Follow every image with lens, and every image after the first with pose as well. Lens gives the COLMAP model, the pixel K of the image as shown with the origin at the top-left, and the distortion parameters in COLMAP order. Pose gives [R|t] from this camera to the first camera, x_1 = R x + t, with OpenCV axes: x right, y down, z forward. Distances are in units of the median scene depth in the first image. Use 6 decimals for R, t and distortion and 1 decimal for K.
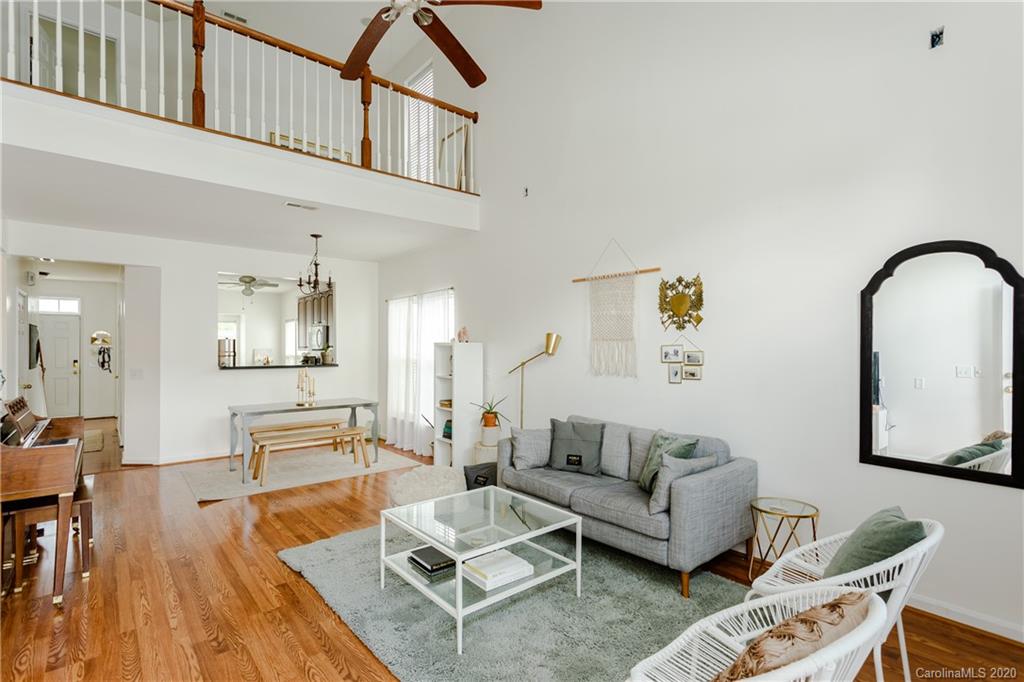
lens RADIAL K [[484.2, 0, 509.2], [0, 484.2, 346.5], [0, 0, 1]] dist [-0.005956, 0.002174]
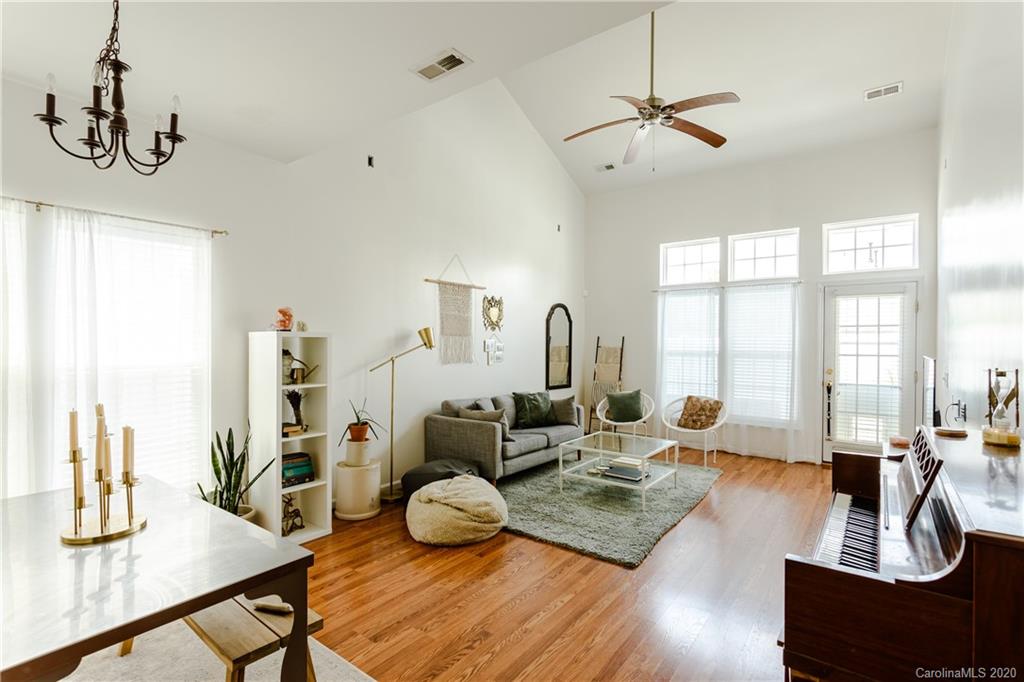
lens RADIAL K [[484.2, 0, 509.6], [0, 484.2, 343.4], [0, 0, 1]] dist [-0.005956, 0.002174]
pose [[-0.220886, -0.005261, 0.975285, -1.135081], [-0.012589, 0.999918, 0.002542, 0.003546], [-0.975218, -0.011716, -0.220934, 1.234844]]
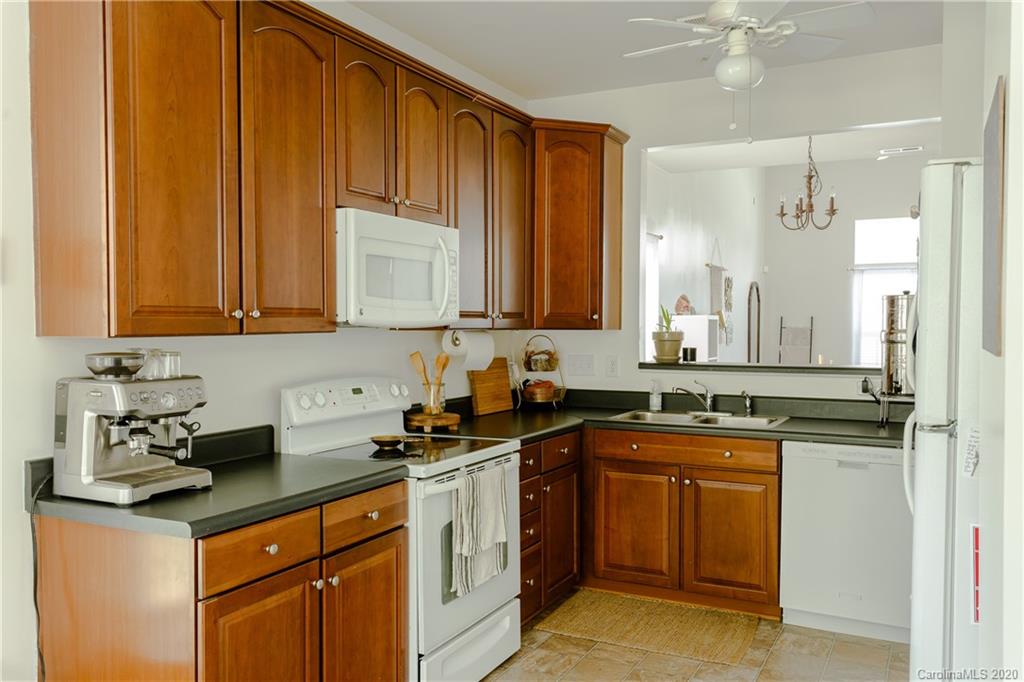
lens RADIAL K [[843.1, 0, 516.0], [0, 843.1, 346.2], [0, 0, 1]] dist [0.075162, 0.008206]
pose [[-0.386804, -0.030036, 0.921673, -1.862783], [-0.009408, 0.999546, 0.028626, 0.007410], [-0.922114, 0.002402, -0.386911, 2.596397]]
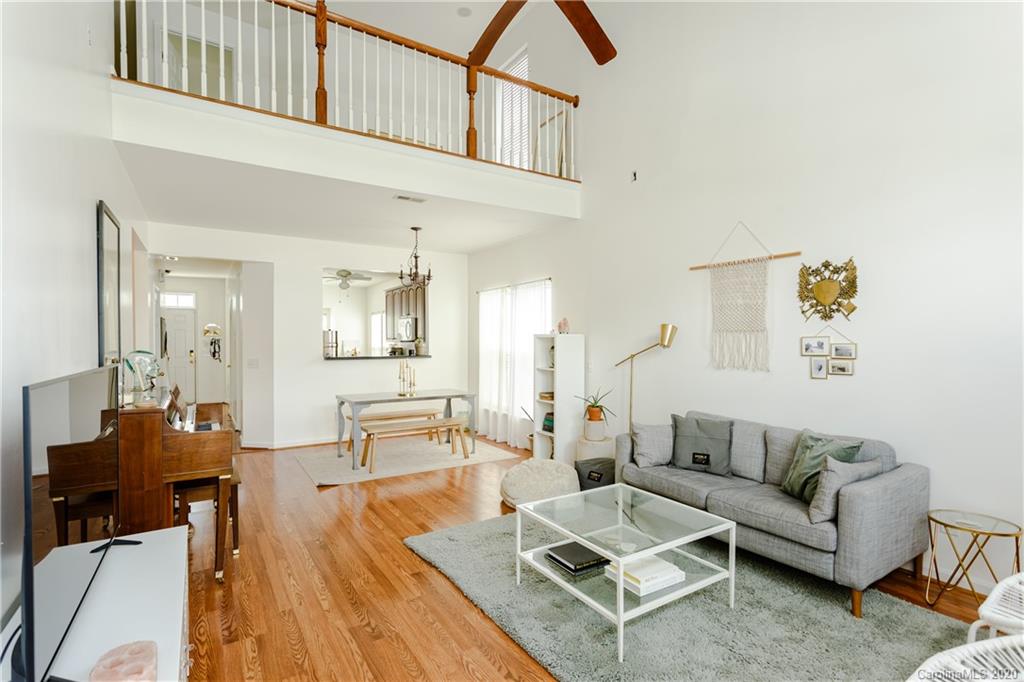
lens RADIAL K [[484.2, 0, 507.7], [0, 484.2, 346.6], [0, 0, 1]] dist [-0.005956, 0.002174]
pose [[0.991297, 0.003710, -0.131590, -0.112779], [-0.001539, 0.999861, 0.016593, 0.001401], [0.131633, -0.016246, 0.991165, 0.023146]]
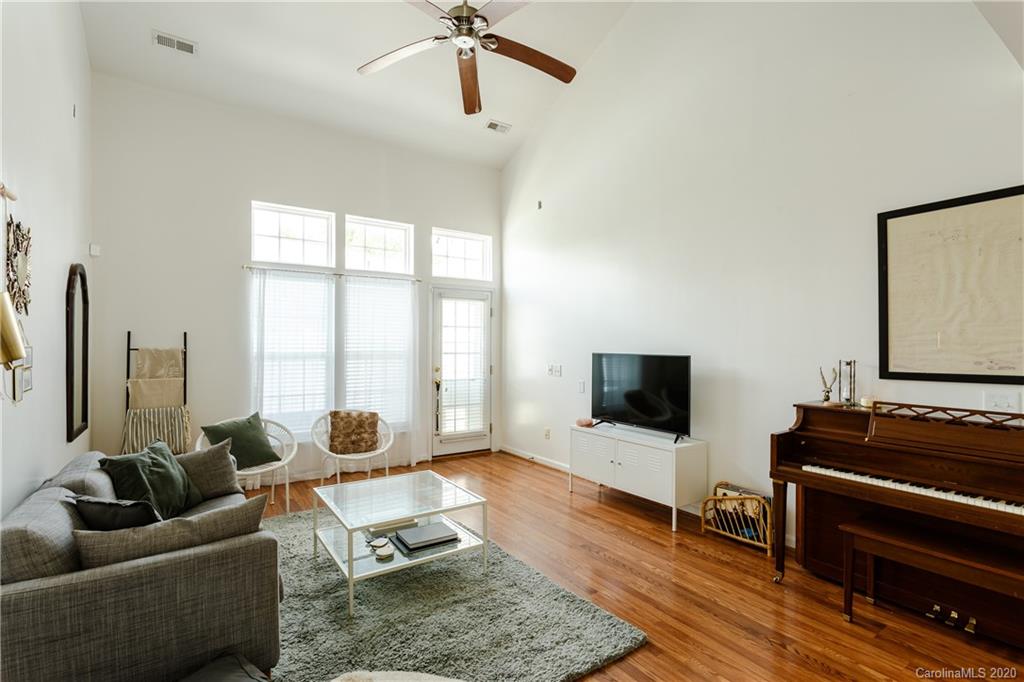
lens RADIAL K [[484.2, 0, 514.2], [0, 484.2, 338.7], [0, 0, 1]] dist [-0.005956, 0.002174]
pose [[-0.995642, -0.001544, 0.093243, -0.303663], [-0.003247, 0.999831, -0.018111, 0.010531], [-0.093199, -0.018335, -0.995479, 1.470021]]
